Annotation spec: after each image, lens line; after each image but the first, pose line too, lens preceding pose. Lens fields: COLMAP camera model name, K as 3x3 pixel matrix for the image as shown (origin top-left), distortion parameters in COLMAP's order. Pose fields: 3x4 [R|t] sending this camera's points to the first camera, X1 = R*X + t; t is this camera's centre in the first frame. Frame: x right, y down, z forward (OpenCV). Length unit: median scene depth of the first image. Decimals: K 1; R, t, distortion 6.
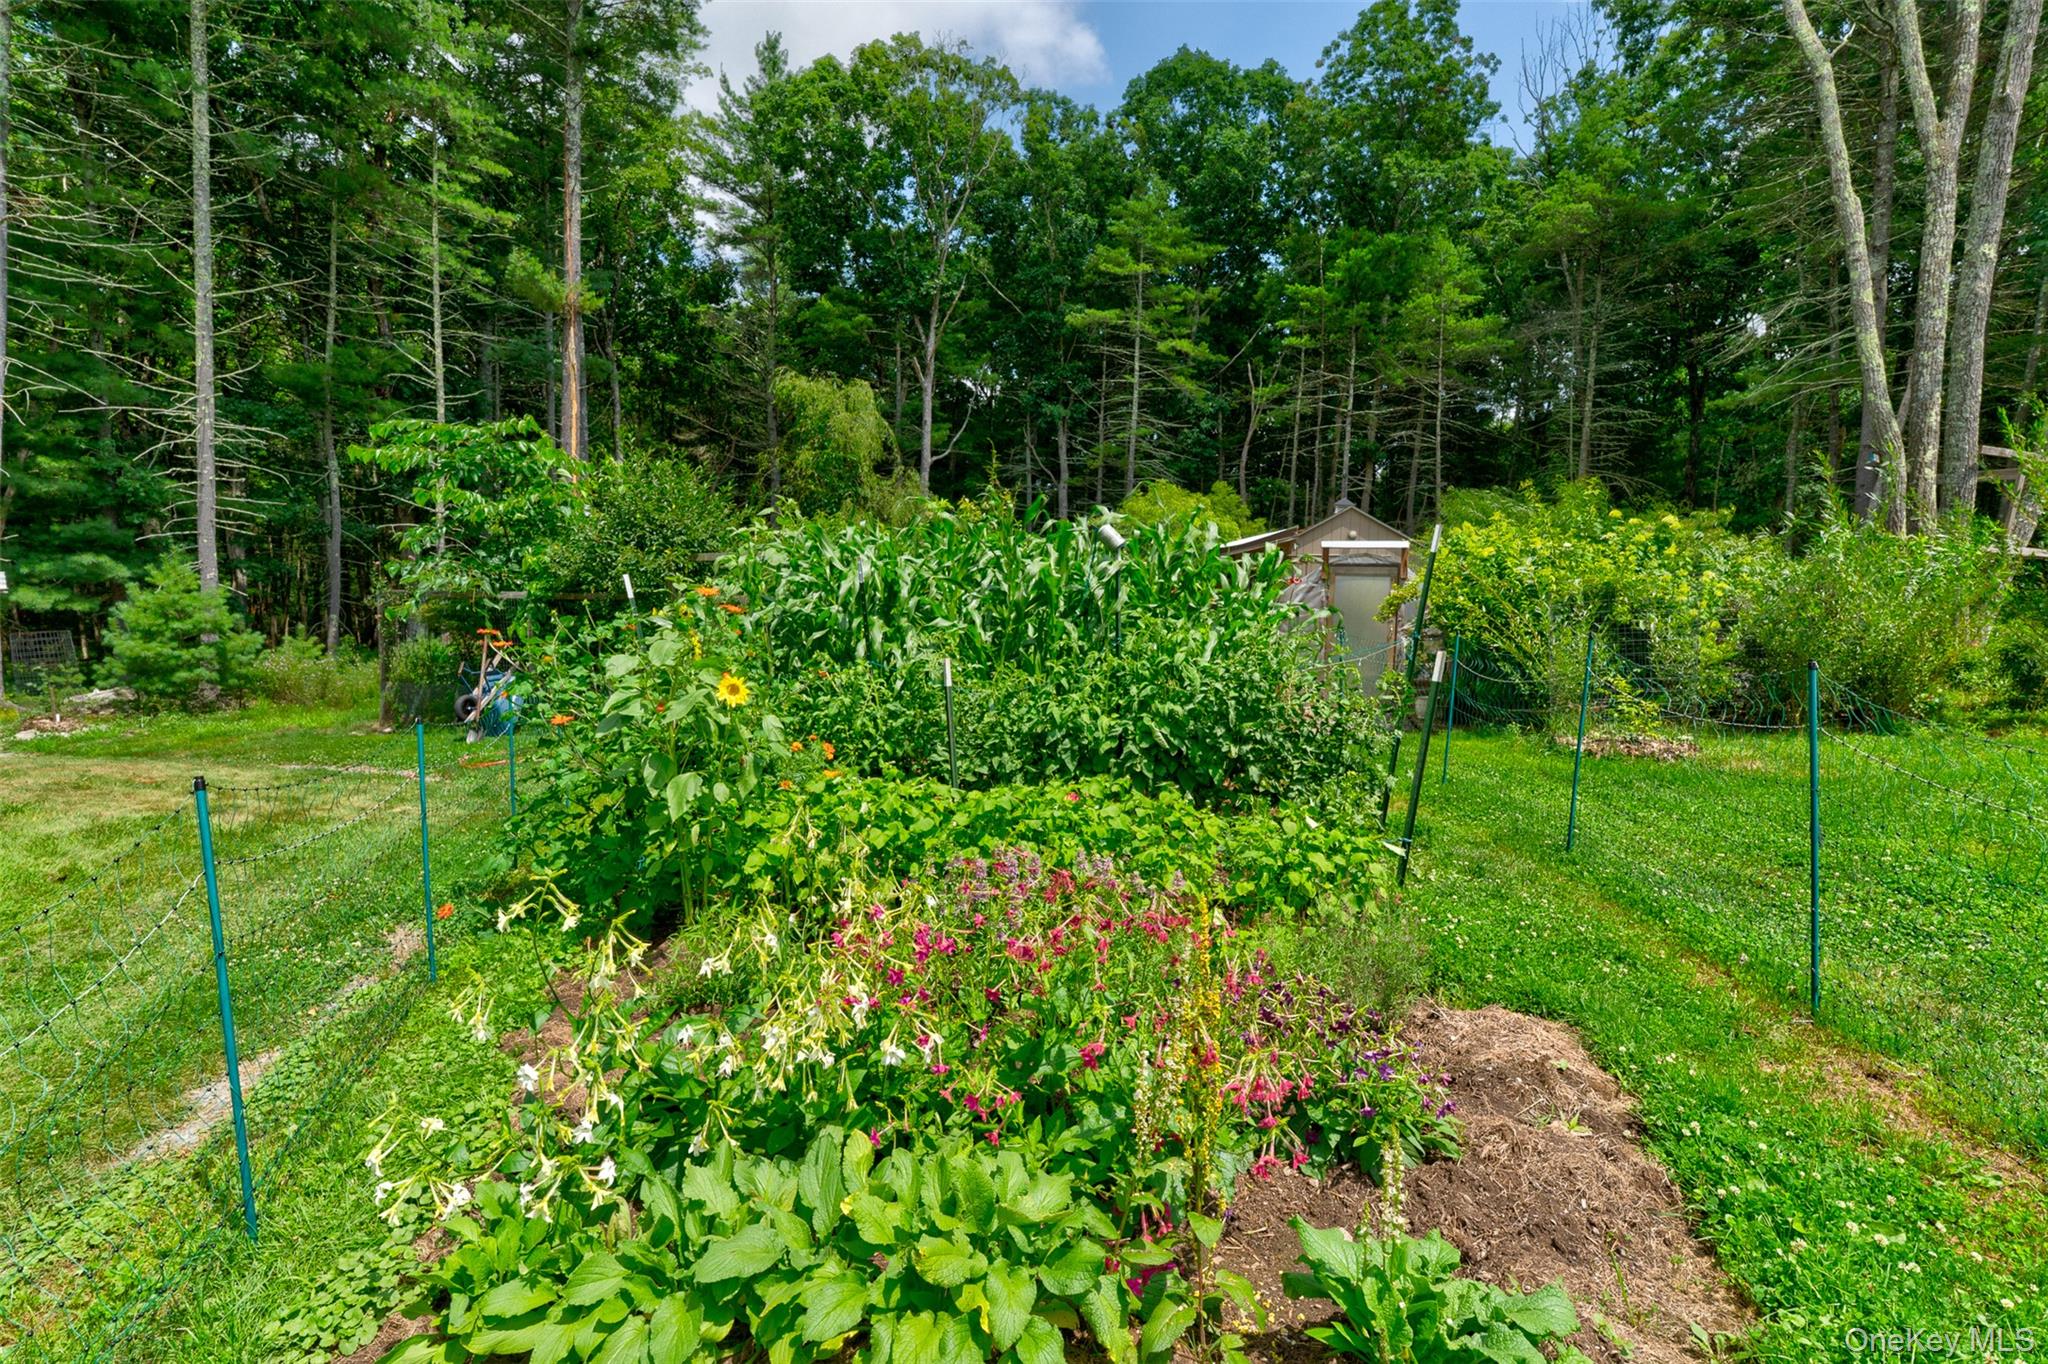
lens RADIAL K [[1023.1, 0, 1024.0], [0, 1023.1, 682.0], [0, 0, 1]] dist [0.006425, 0.000387]
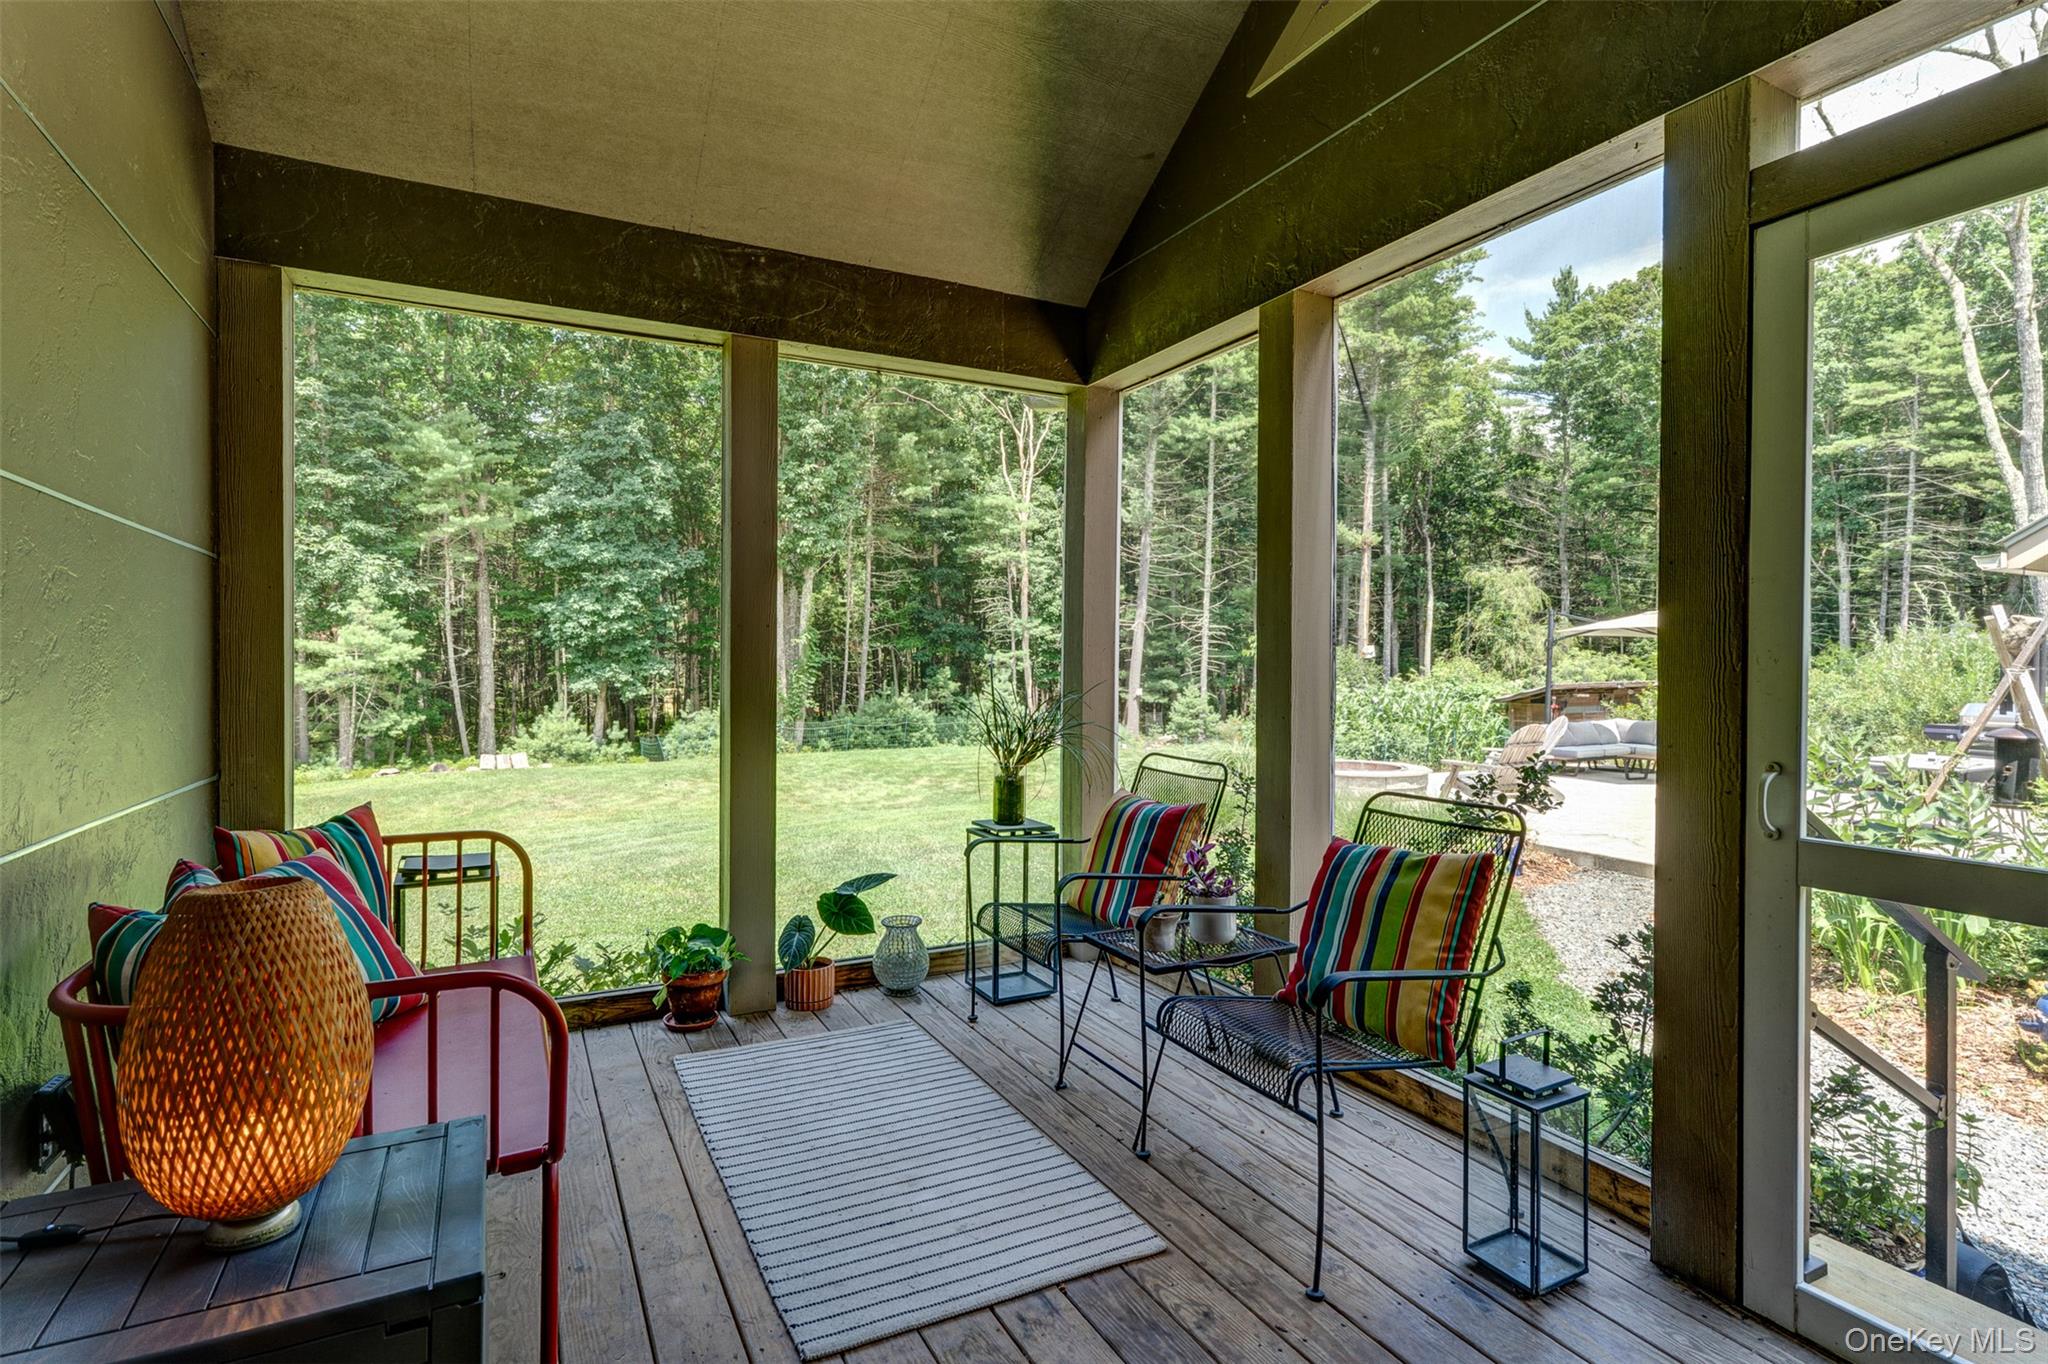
lens RADIAL K [[1023.1, 0, 1024.0], [0, 1023.1, 682.0], [0, 0, 1]] dist [0.006425, 0.000387]
pose [[0.658415, 0.005598, -0.752635, 0.738160], [-0.060051, 0.997175, -0.045117, 0.012046], [0.750256, 0.074902, 0.656891, -0.895370]]
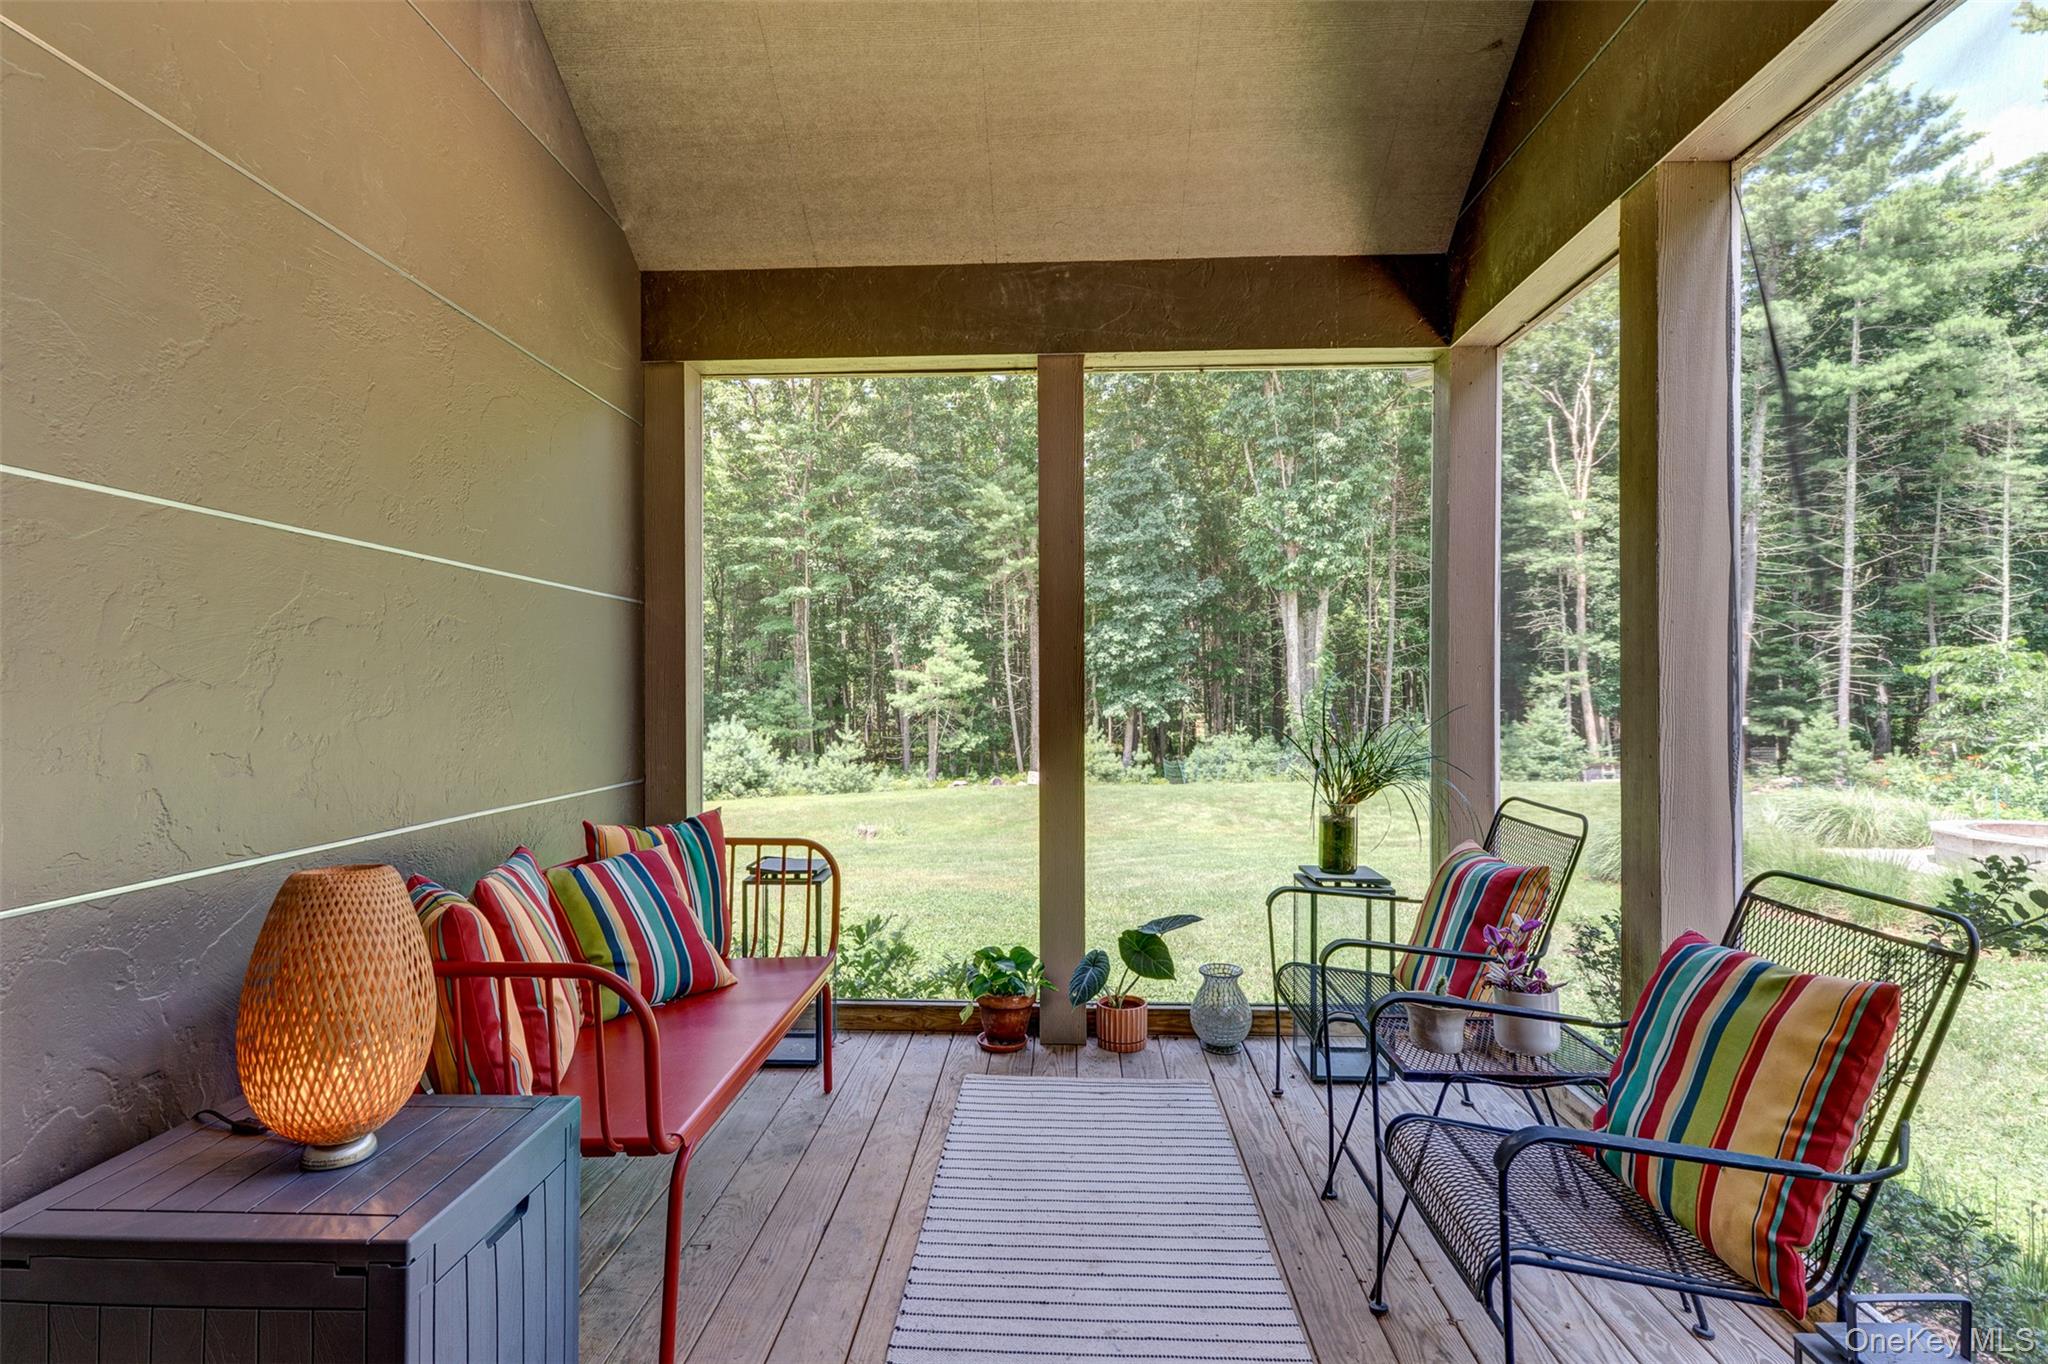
lens RADIAL K [[1039.1, 0, 1013.8], [0, 1039.1, 694.0], [0, 0, 1]] dist [-0.001680, 0.009359]
pose [[0.195741, -0.005299, -0.980641, 0.750642], [-0.078302, 0.996708, -0.021015, 0.006986], [0.977525, 0.080900, 0.194682, -0.824911]]
